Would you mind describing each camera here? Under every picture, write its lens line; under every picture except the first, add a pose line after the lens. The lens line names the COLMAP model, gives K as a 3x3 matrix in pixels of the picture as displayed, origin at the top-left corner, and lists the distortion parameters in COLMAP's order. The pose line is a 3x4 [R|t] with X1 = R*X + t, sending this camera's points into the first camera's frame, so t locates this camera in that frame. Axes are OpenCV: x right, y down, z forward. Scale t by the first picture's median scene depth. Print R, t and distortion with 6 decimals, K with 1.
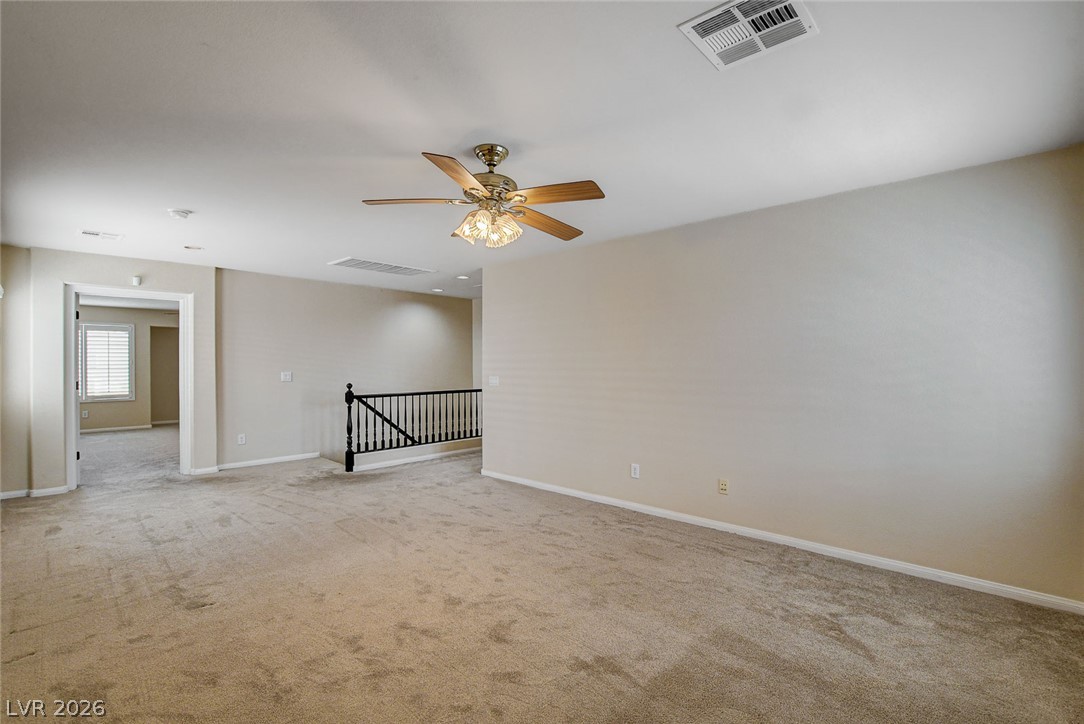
lens RADIAL K [[481.9, 0, 542.8], [0, 481.9, 365.6], [0, 0, 1]] dist [-0.018998, -0.000128]
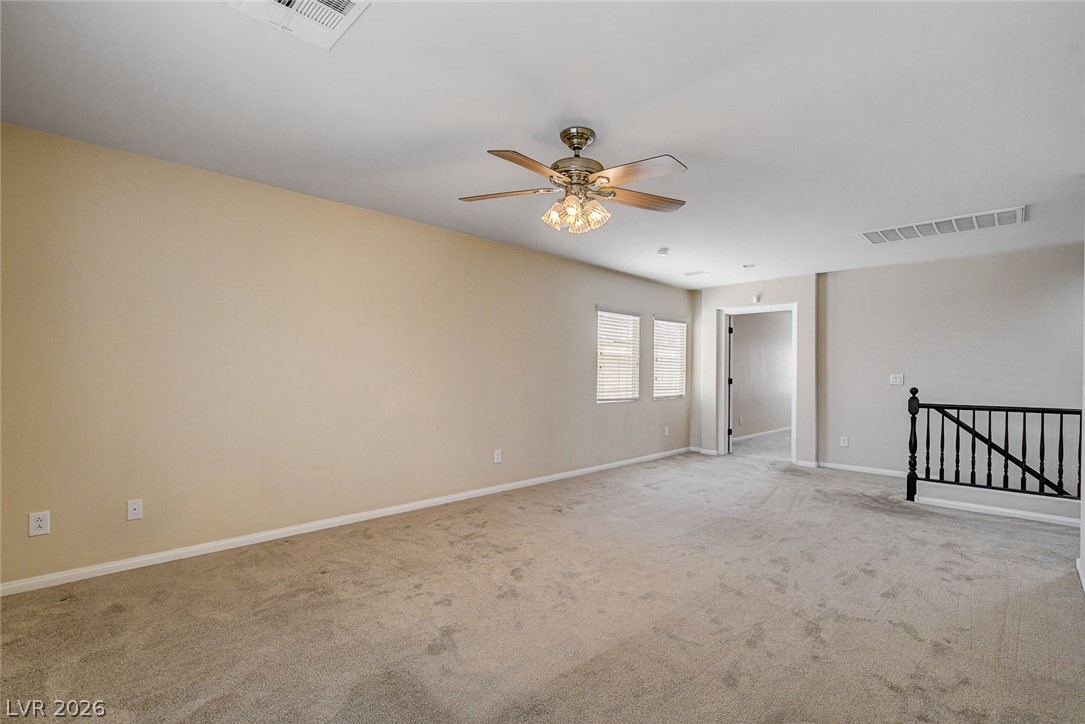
lens RADIAL K [[484.9, 0, 544.2], [0, 484.9, 366.8], [0, 0, 1]] dist [-0.017215, 0.000471]
pose [[-0.011402, -0.010908, -0.999875, 0.388207], [-0.011746, 0.999873, -0.010774, 0.018786], [0.999866, 0.011622, -0.011529, 0.414708]]
